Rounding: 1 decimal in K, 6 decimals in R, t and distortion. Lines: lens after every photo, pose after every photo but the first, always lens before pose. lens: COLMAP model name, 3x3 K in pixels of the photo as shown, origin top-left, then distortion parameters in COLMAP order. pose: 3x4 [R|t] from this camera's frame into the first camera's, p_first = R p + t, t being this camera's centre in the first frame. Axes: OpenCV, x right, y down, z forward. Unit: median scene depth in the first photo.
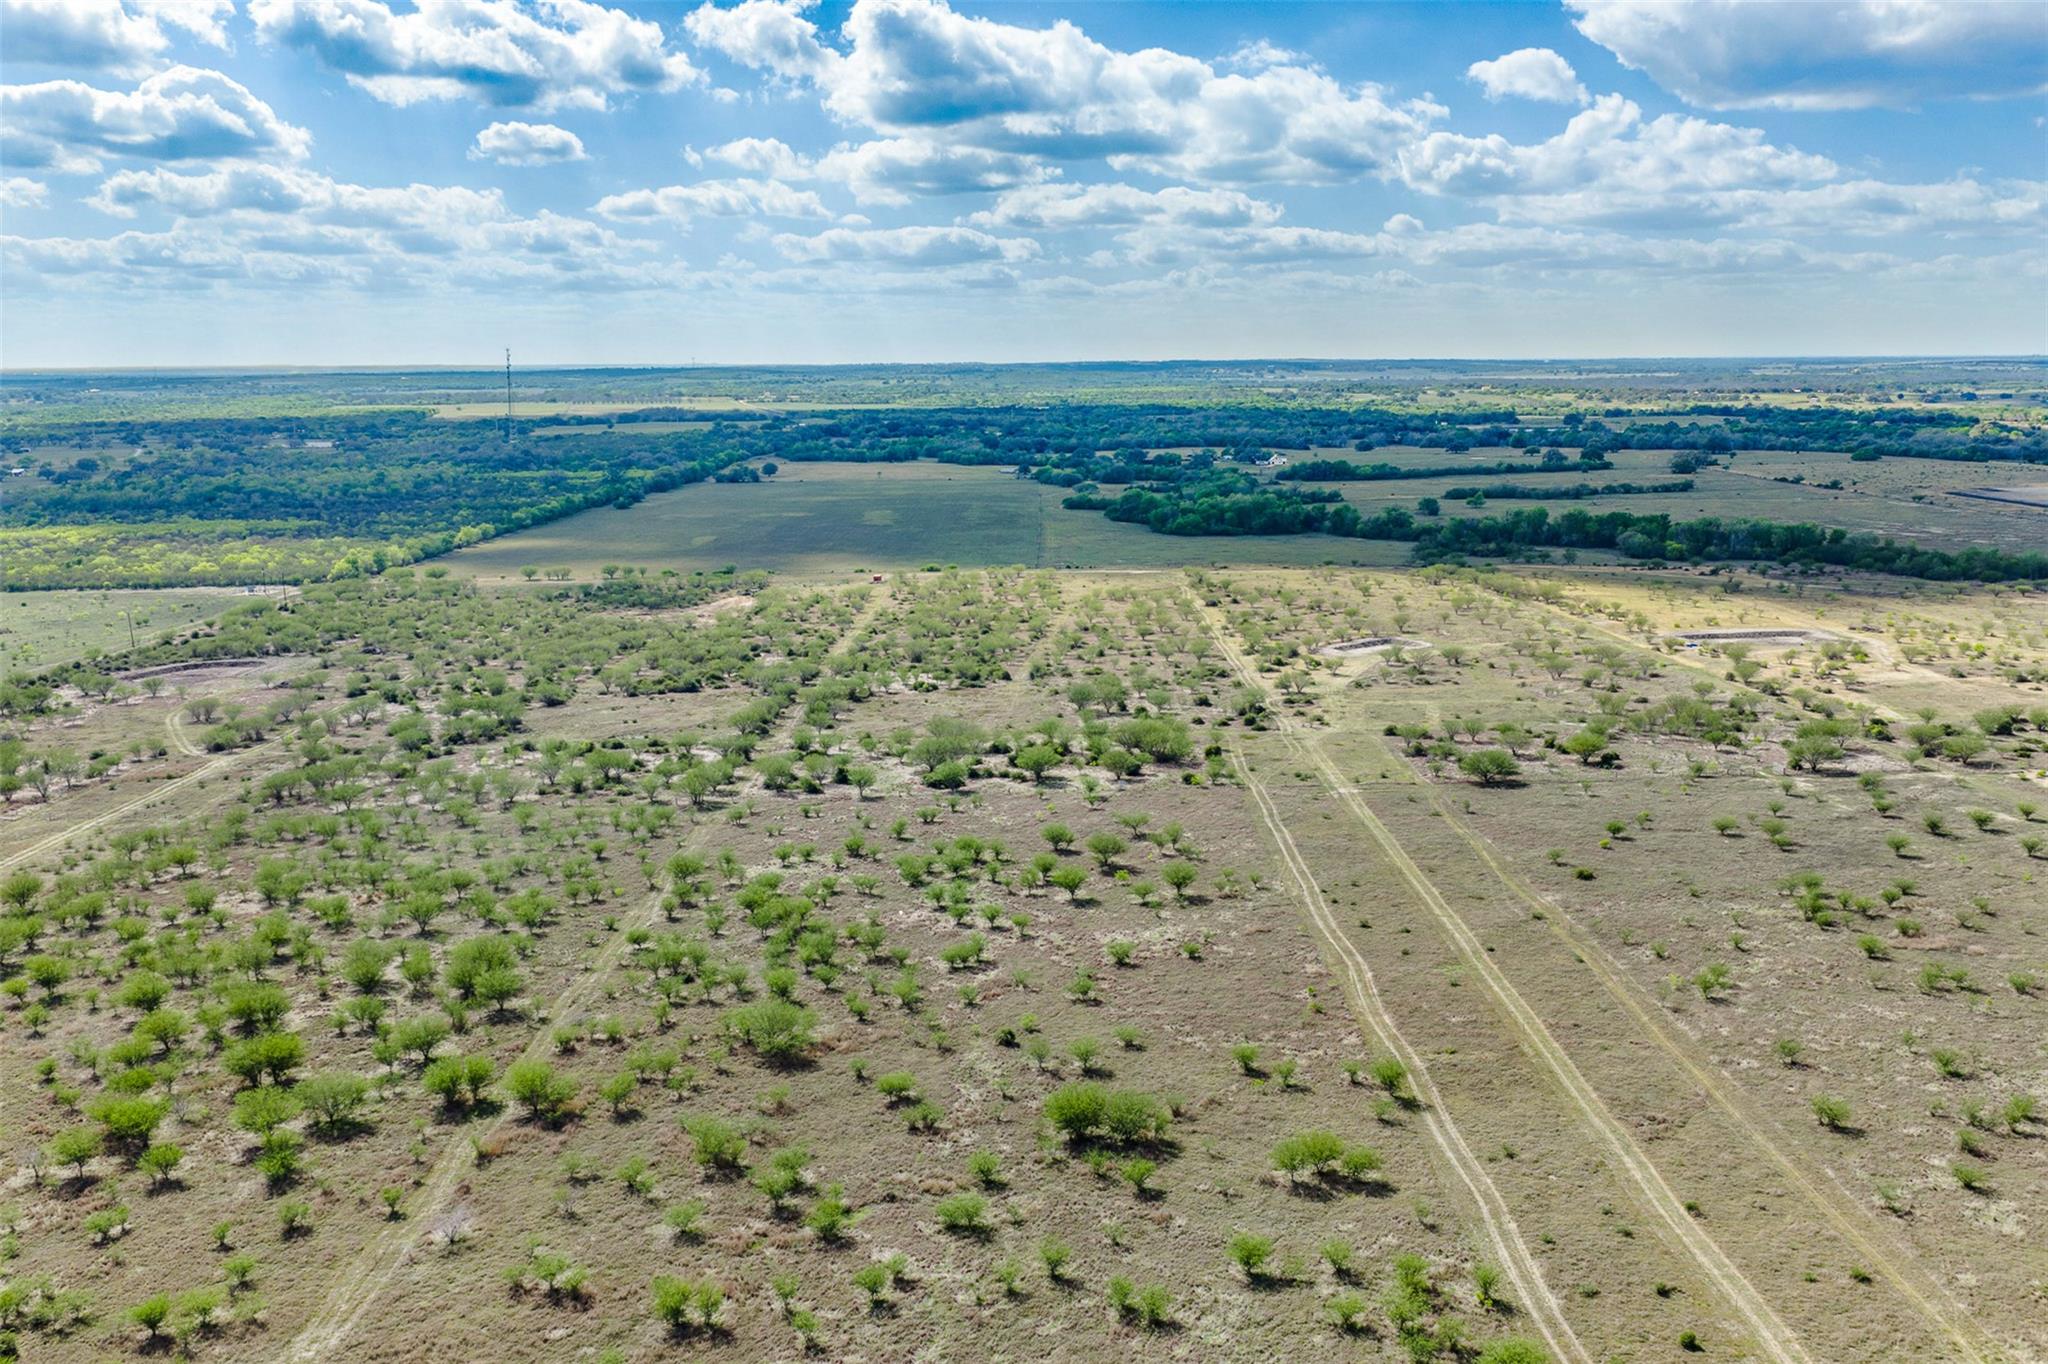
lens RADIAL K [[1649.1, 0, 1024.0], [0, 1649.1, 682.0], [0, 0, 1]] dist [0.008977, -0.006536]
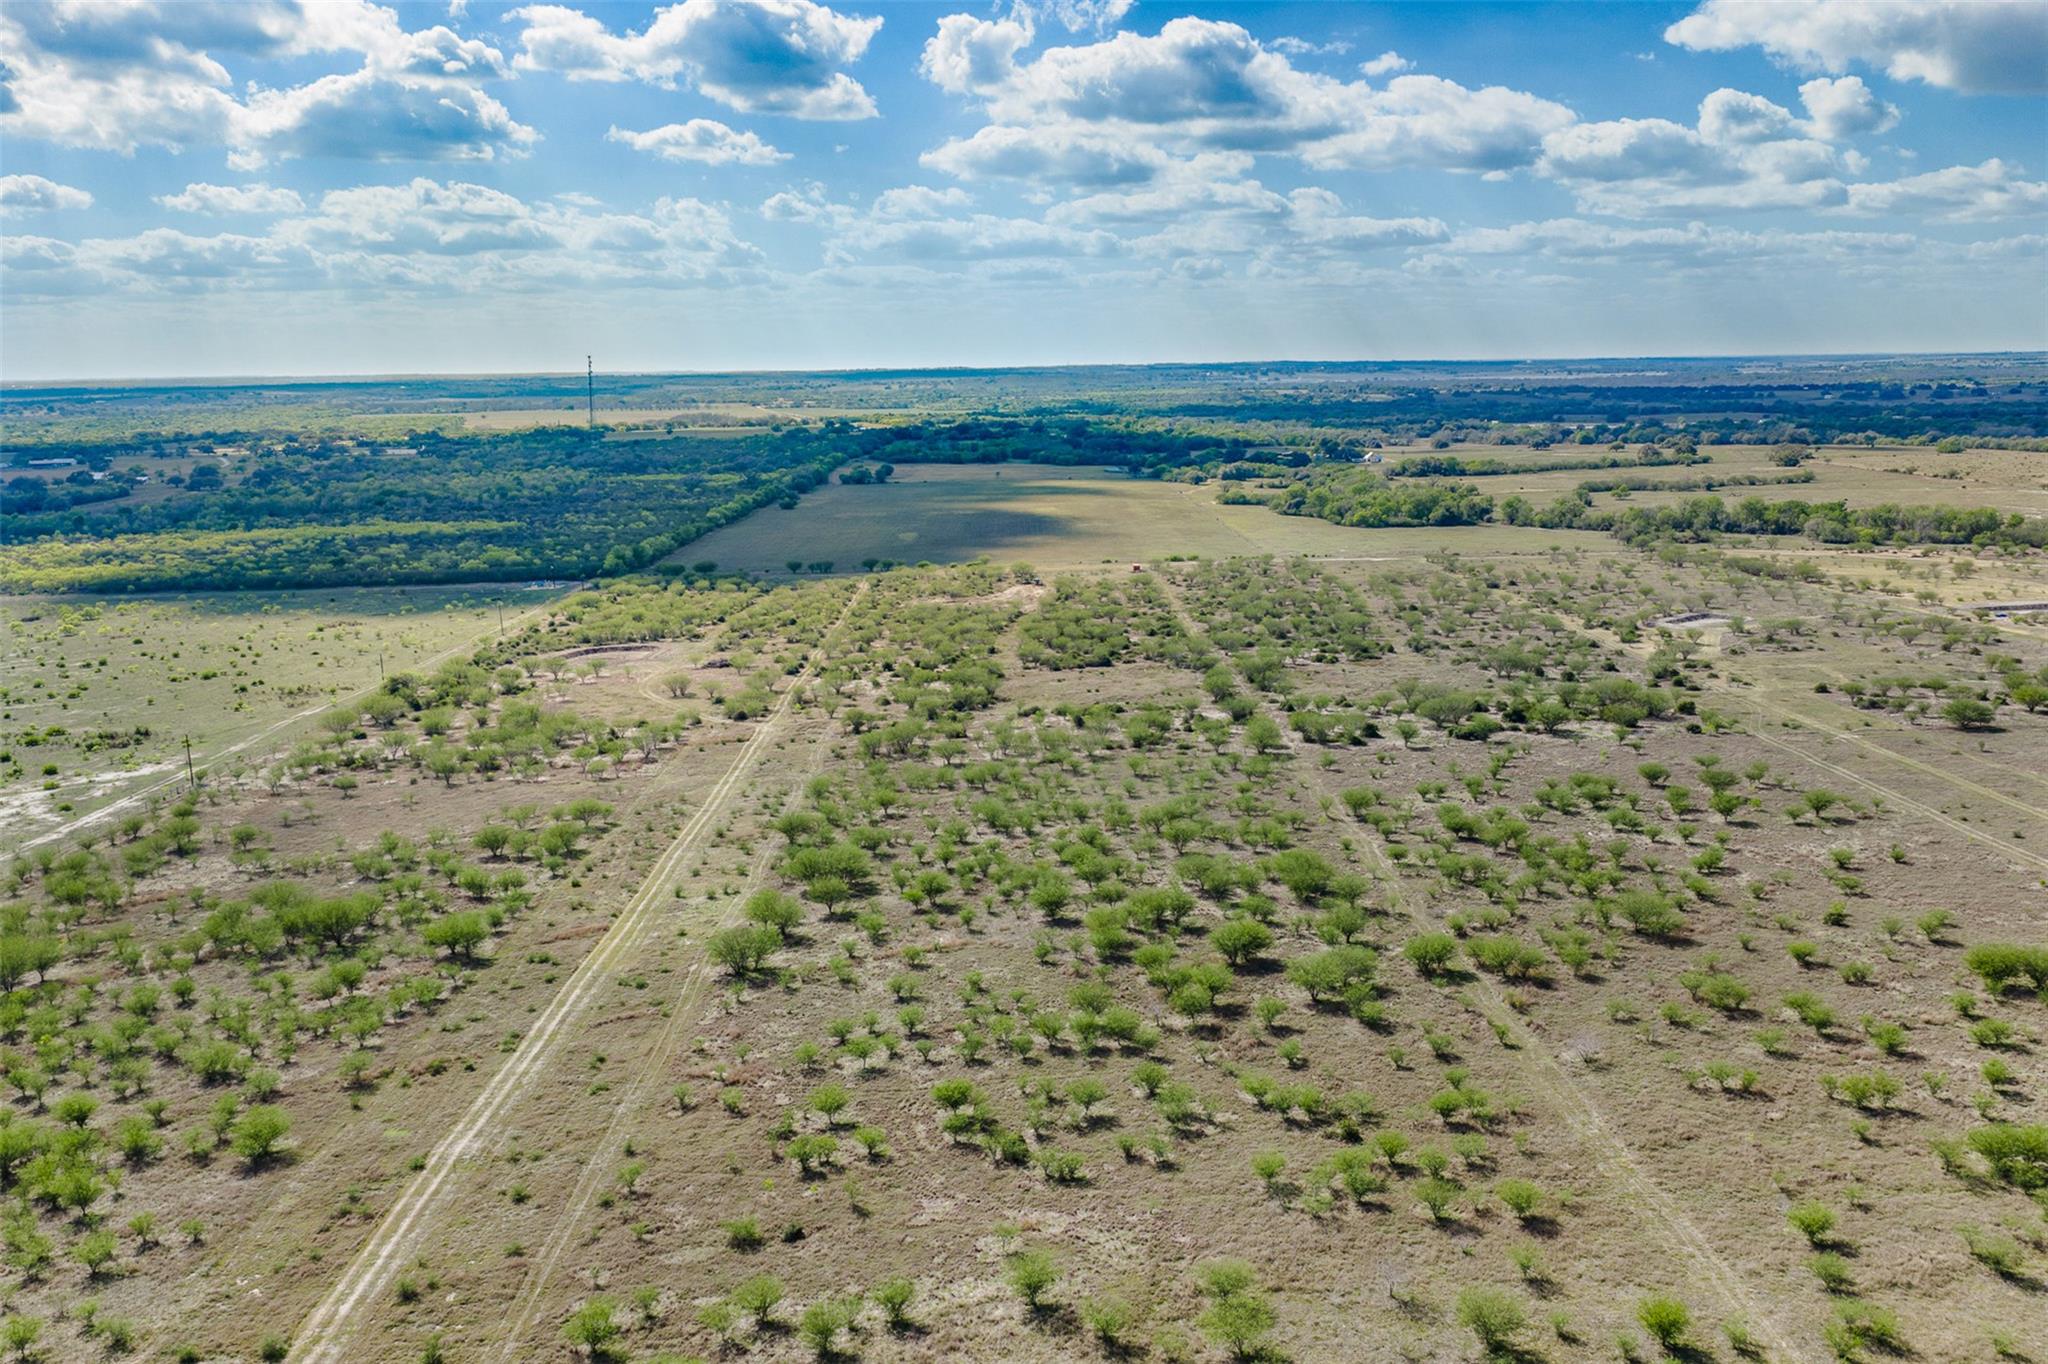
lens RADIAL K [[1655.1, 0, 1024.0], [0, 1655.1, 682.0], [0, 0, 1]] dist [-0.008416, -0.006678]
pose [[0.999902, -0.010843, 0.008844, -0.459204], [0.010871, 0.999936, -0.003186, 0.033306], [-0.008809, 0.003282, 0.999956, -0.134347]]
